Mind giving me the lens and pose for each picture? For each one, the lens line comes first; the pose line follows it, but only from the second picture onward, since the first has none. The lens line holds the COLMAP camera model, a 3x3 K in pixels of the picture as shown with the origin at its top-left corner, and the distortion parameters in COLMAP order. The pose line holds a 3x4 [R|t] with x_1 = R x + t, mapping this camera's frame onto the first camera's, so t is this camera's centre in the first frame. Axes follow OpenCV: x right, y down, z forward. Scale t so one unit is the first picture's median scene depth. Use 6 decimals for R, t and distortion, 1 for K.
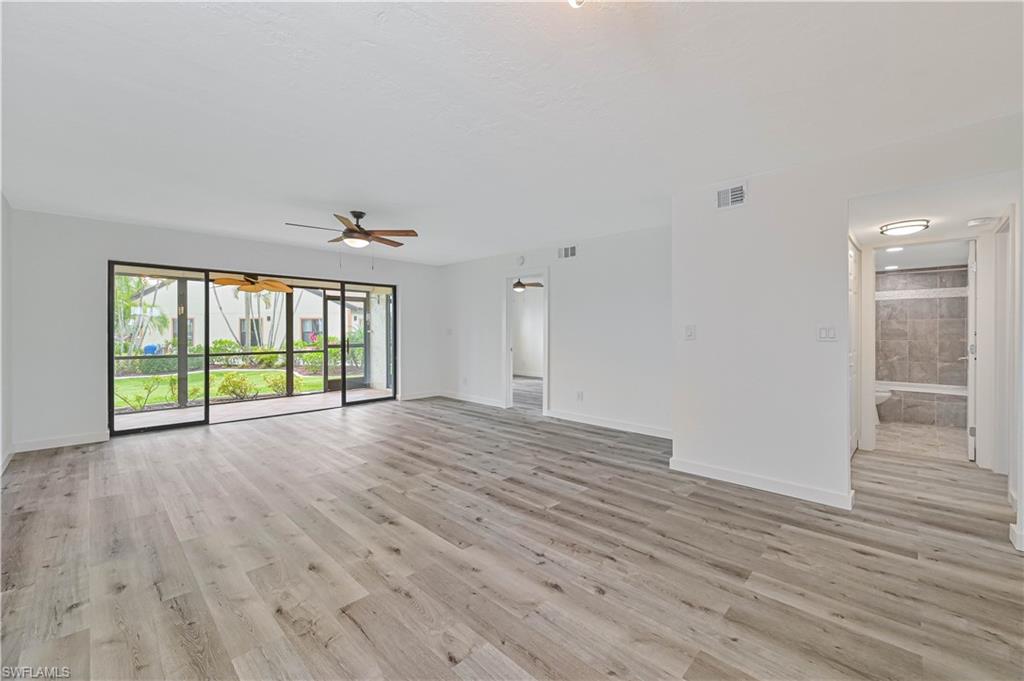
lens RADIAL K [[413.7, 0, 516.7], [0, 413.7, 335.3], [0, 0, 1]] dist [0.001257, 0.000150]
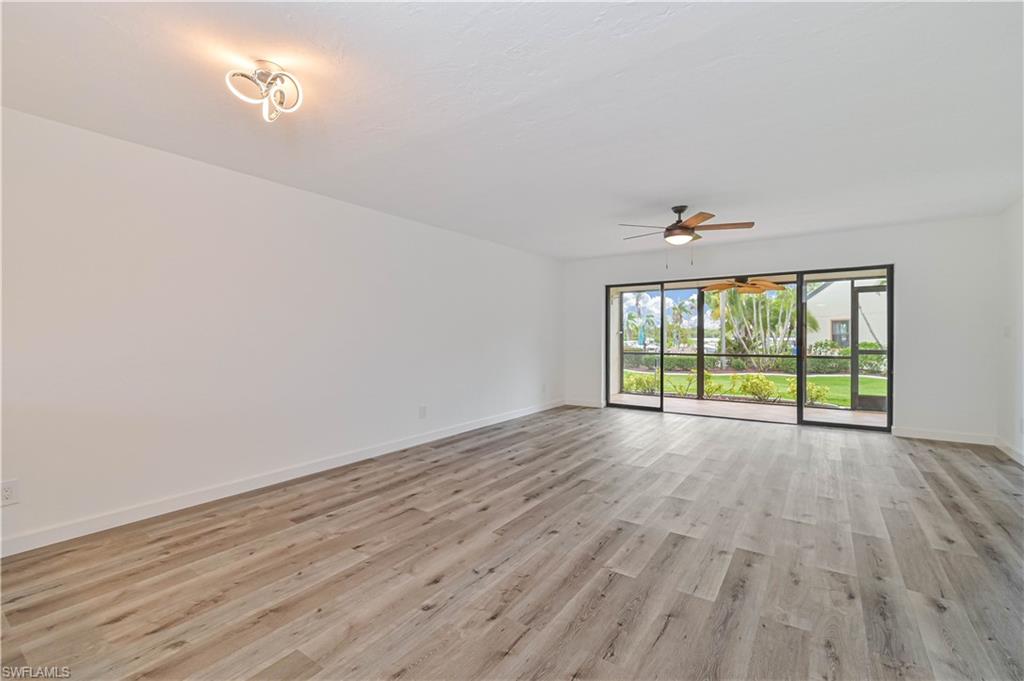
lens RADIAL K [[444.3, 0, 512.0], [0, 444.3, 340.5], [0, 0, 1]] dist [-0.002144, -0.000362]
pose [[0.155251, 0.010930, -0.987815, 0.834477], [-0.003926, 0.999938, 0.010447, -0.002734], [0.987867, 0.002256, 0.155285, 0.701424]]
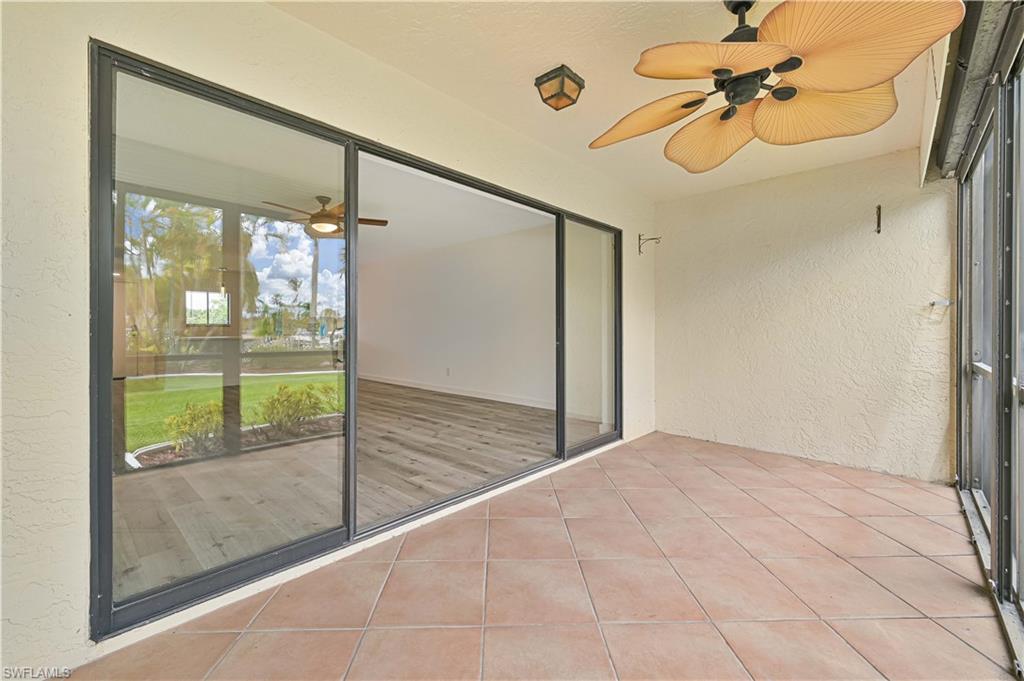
lens RADIAL K [[424.7, 0, 516.0], [0, 424.7, 330.9], [0, 0, 1]] dist [-0.000738, -0.000116]
pose [[-0.999605, -0.001922, -0.028054, -1.242008], [-0.002176, 0.999957, 0.009032, 0.029182], [0.028036, 0.009089, -0.999566, 3.085046]]
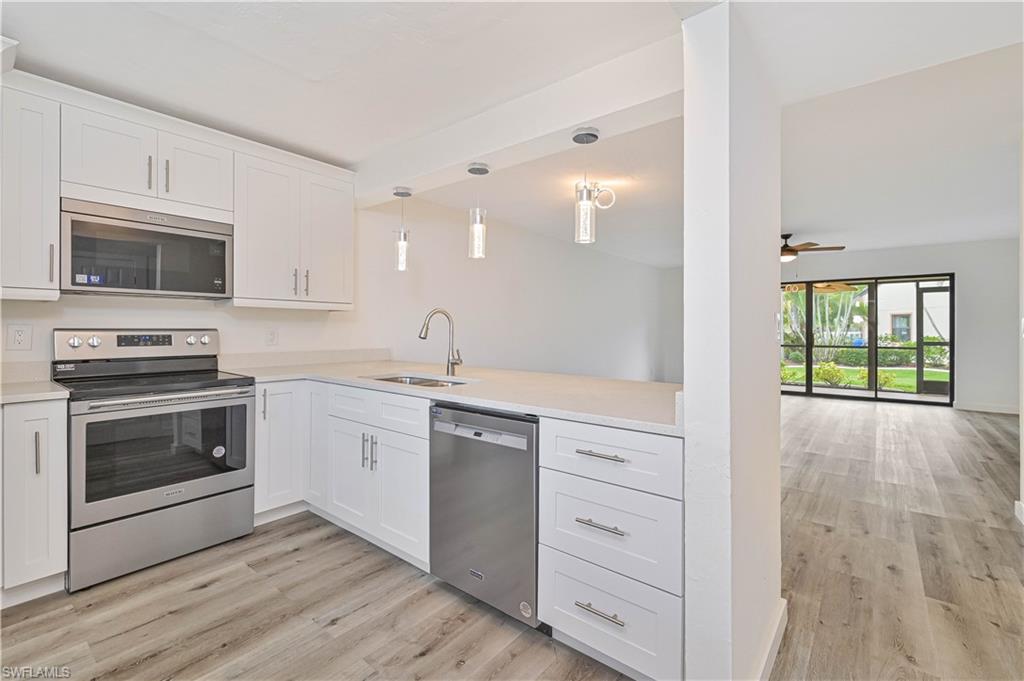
lens RADIAL K [[450.1, 0, 517.7], [0, 450.1, 327.6], [0, 0, 1]] dist [0.002501, 0.000277]
pose [[0.092422, -0.001012, -0.995719, 1.397821], [-0.007973, 0.999967, -0.001756, 0.001848], [0.995688, 0.008101, 0.092411, 0.063481]]
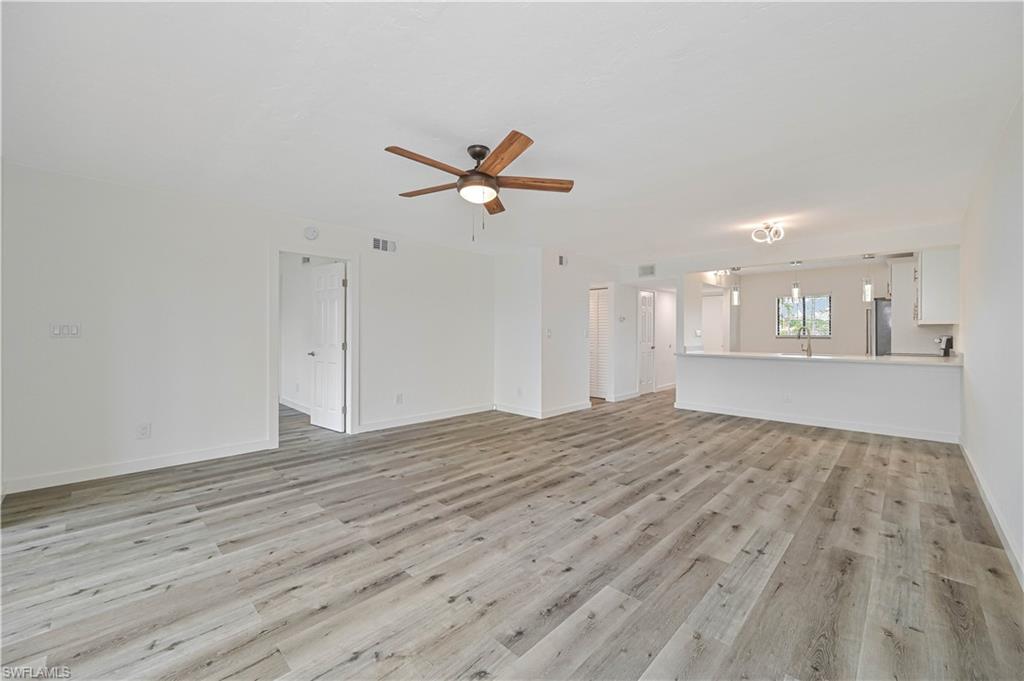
lens RADIAL K [[402.7, 0, 513.5], [0, 402.7, 332.6], [0, 0, 1]] dist [-0.000476, -0.000281]
pose [[0.008382, 0.001683, 0.999963, -1.523411], [0.003602, 0.999992, -0.001713, -0.010083], [-0.999958, 0.003617, 0.008376, 1.410111]]
